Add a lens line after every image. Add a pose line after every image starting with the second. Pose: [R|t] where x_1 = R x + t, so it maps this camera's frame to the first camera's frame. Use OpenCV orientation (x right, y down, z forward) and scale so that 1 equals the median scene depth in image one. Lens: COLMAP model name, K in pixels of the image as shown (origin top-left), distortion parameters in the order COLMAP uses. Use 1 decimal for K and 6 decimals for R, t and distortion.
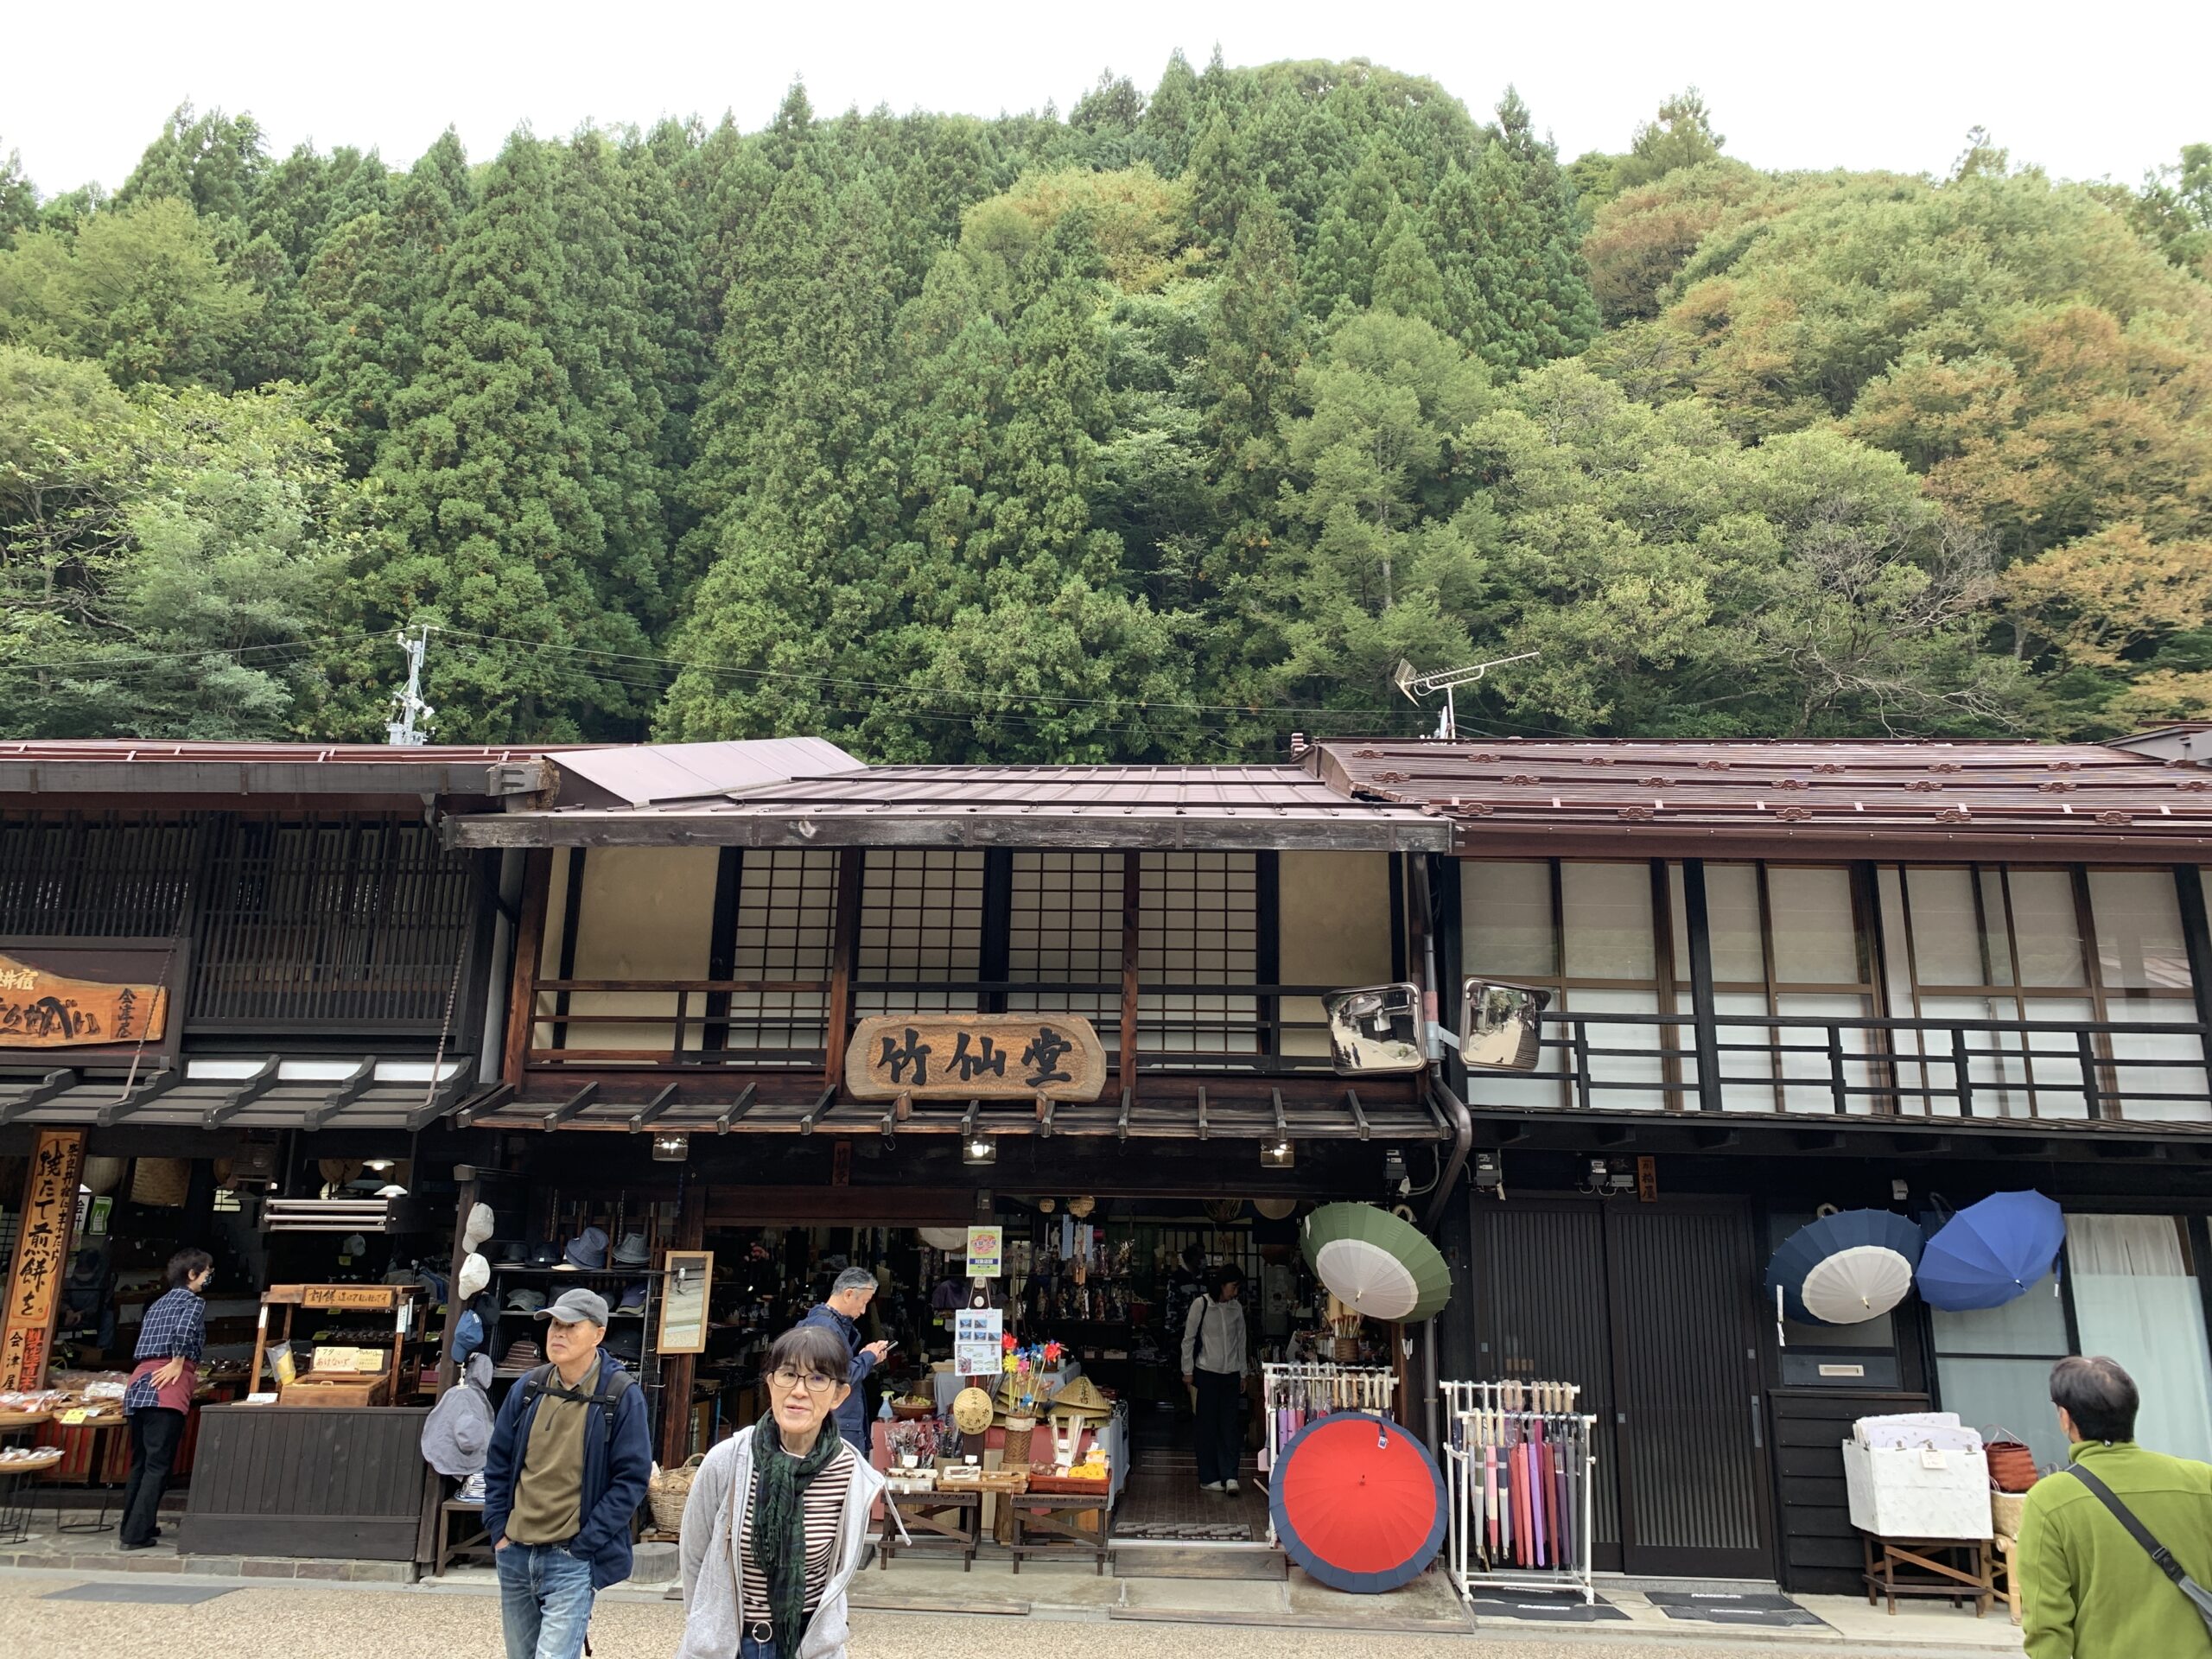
lens RADIAL K [[1772.2, 0, 1072.4], [0, 1772.2, 784.6], [0, 0, 1]] dist [0.064347, -0.093680]
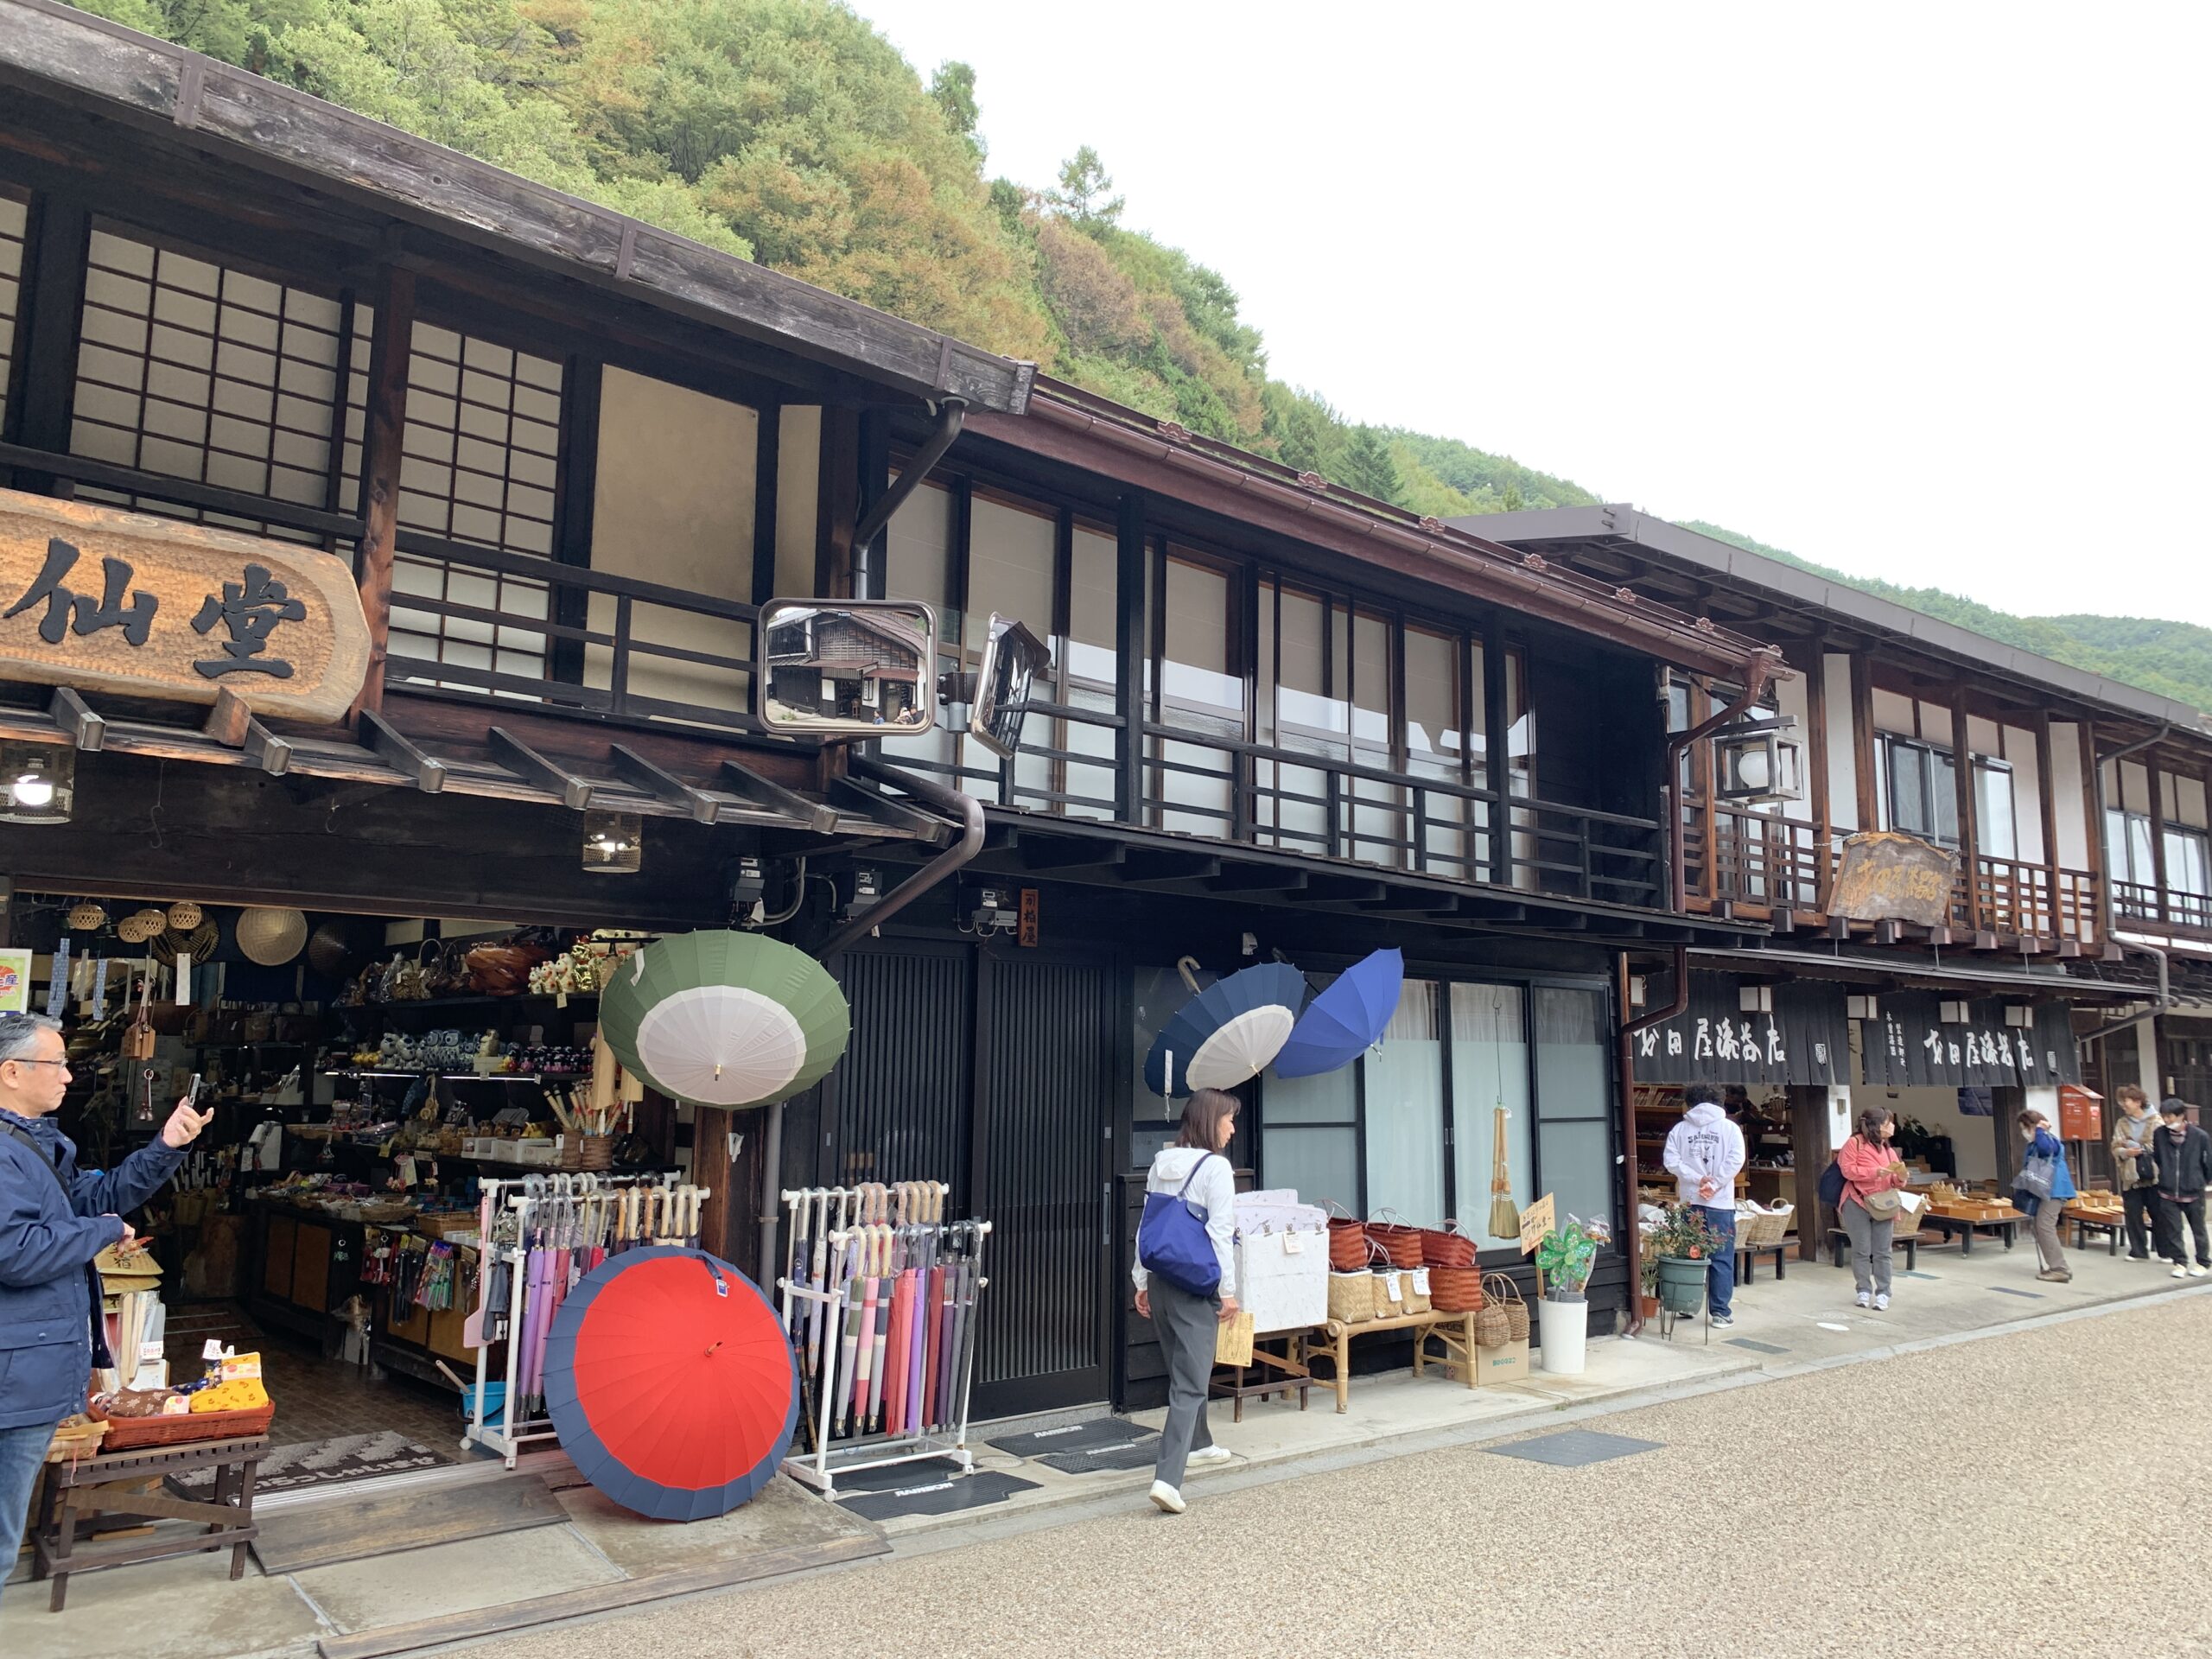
lens RADIAL K [[1721.8, 0, 1106.0], [0, 1721.8, 829.5], [0, 0, 1]] dist [0.049276, -0.003980]
pose [[0.710246, 0.086306, 0.698643, -0.172891], [-0.188193, 0.979612, 0.070304, 0.124041], [-0.678332, -0.181413, 0.712008, 0.452554]]
